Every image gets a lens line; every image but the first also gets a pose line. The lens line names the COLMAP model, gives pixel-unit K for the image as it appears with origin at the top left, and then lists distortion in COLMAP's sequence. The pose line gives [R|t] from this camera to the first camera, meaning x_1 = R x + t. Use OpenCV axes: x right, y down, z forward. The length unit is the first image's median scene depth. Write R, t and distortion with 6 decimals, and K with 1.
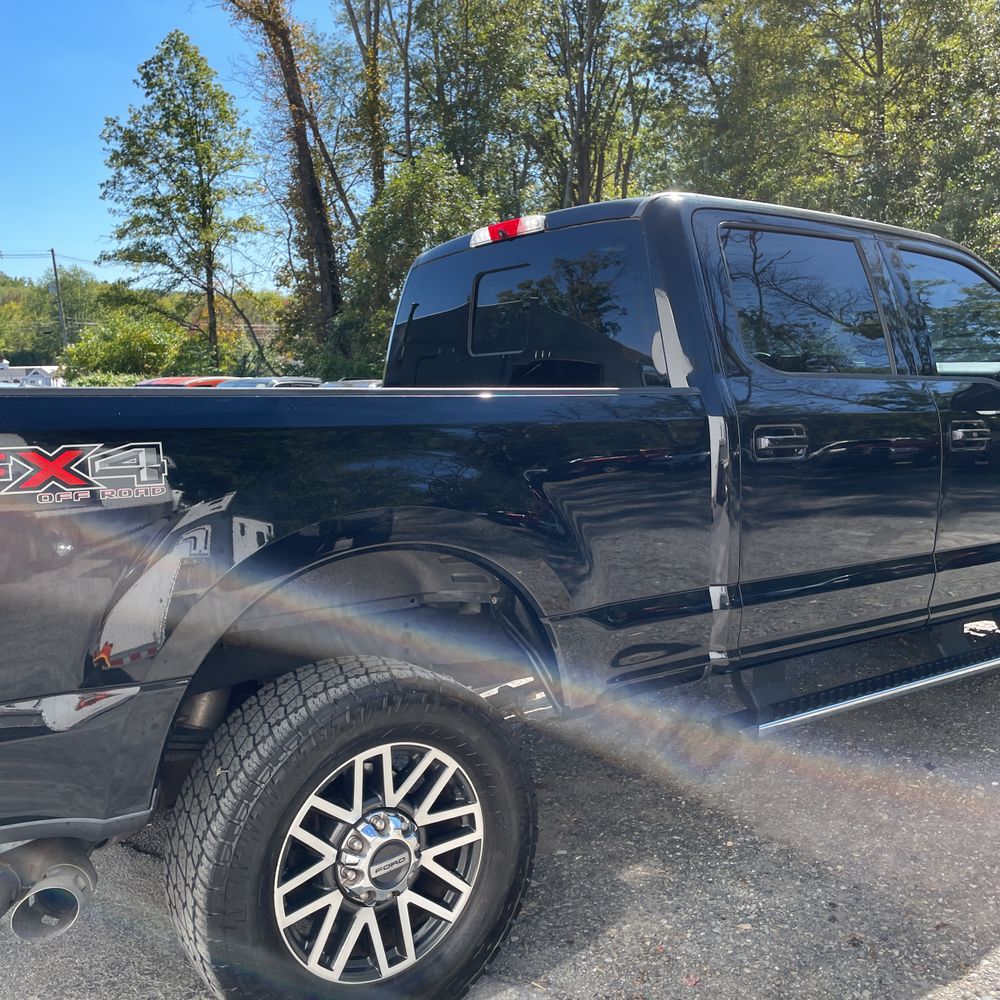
lens RADIAL K [[1005.9, 0, 500.0], [0, 1005.9, 500.0], [0, 0, 1]] dist [0.099439, -0.143915]
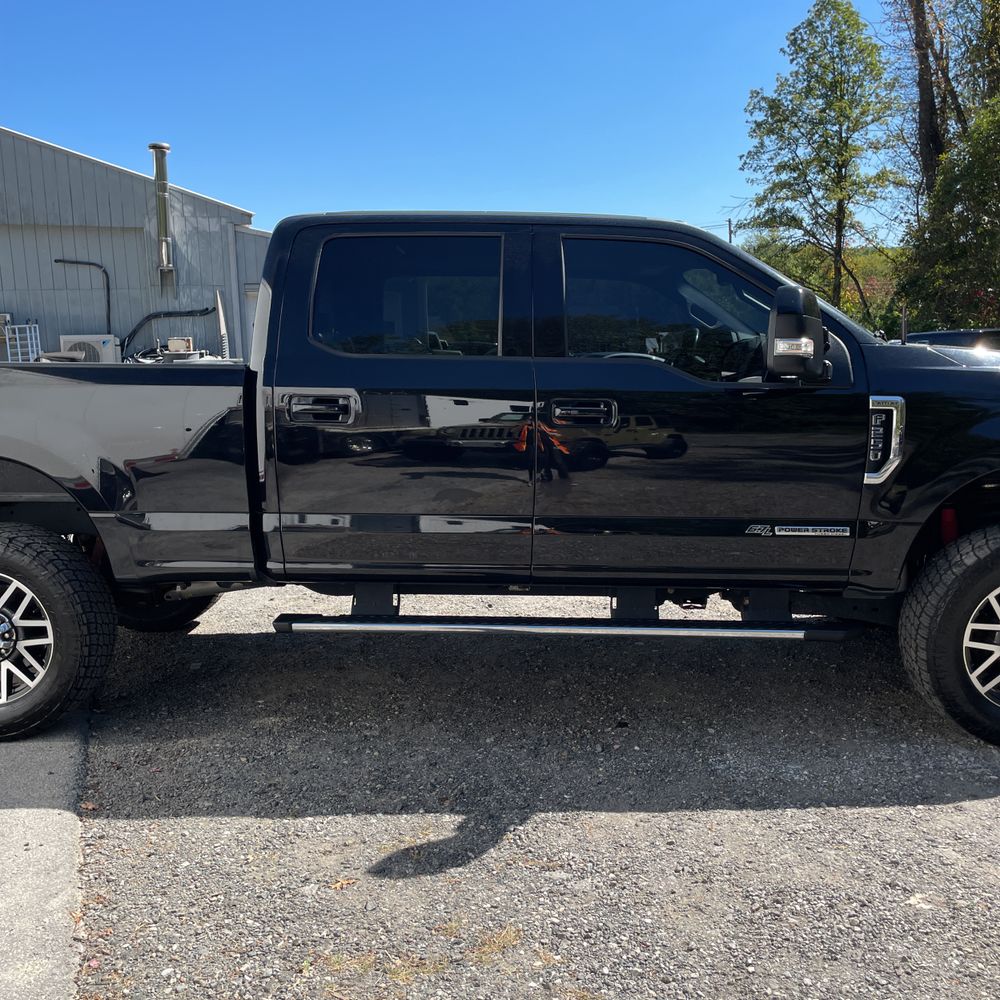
lens RADIAL K [[1005.9, 0, 500.0], [0, 1005.9, 500.0], [0, 0, 1]] dist [0.099439, -0.143915]
pose [[0.788064, 0.095710, -0.608108, 0.087221], [-0.072147, 0.995392, 0.063168, -0.002699], [0.611351, -0.005907, 0.791338, 0.008981]]
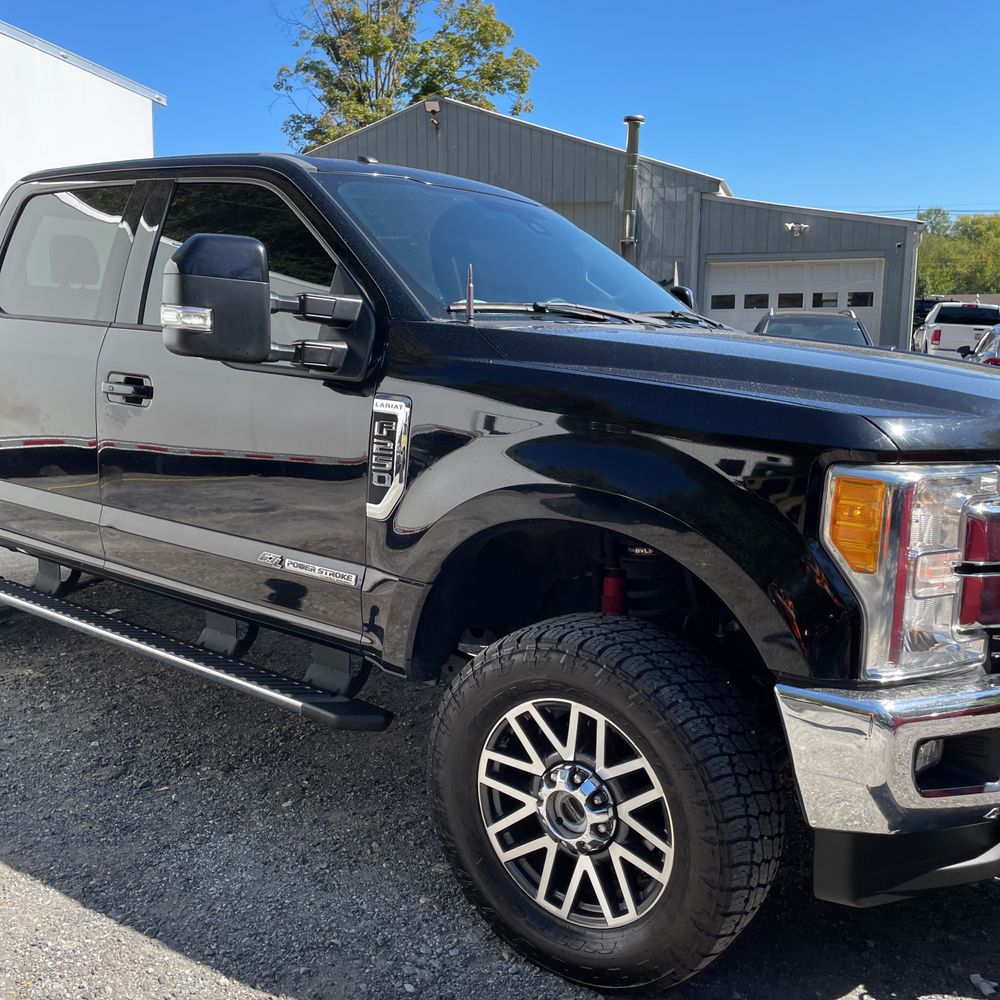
lens RADIAL K [[1005.9, 0, 500.0], [0, 1005.9, 500.0], [0, 0, 1]] dist [0.099439, -0.143915]
pose [[0.283312, 0.183730, -0.941264, 0.119006], [-0.130477, 0.979735, 0.151967, -0.012390], [0.950111, 0.079759, 0.301543, 0.087646]]
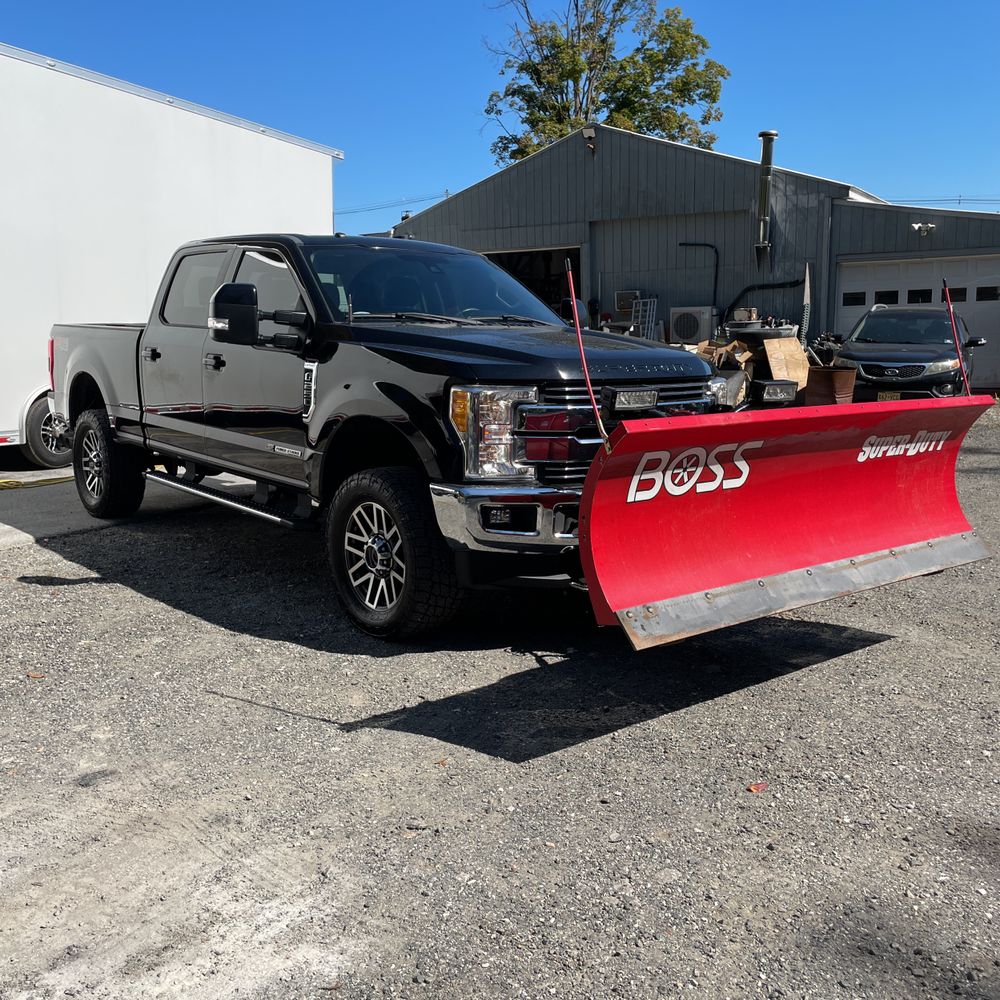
lens RADIAL K [[1005.9, 0, 500.0], [0, 1005.9, 500.0], [0, 0, 1]] dist [0.099439, -0.143915]
pose [[0.061140, 0.185622, -0.980717, 0.184530], [-0.114871, 0.977335, 0.177821, -0.016382], [0.991497, 0.101785, 0.081077, 0.113708]]
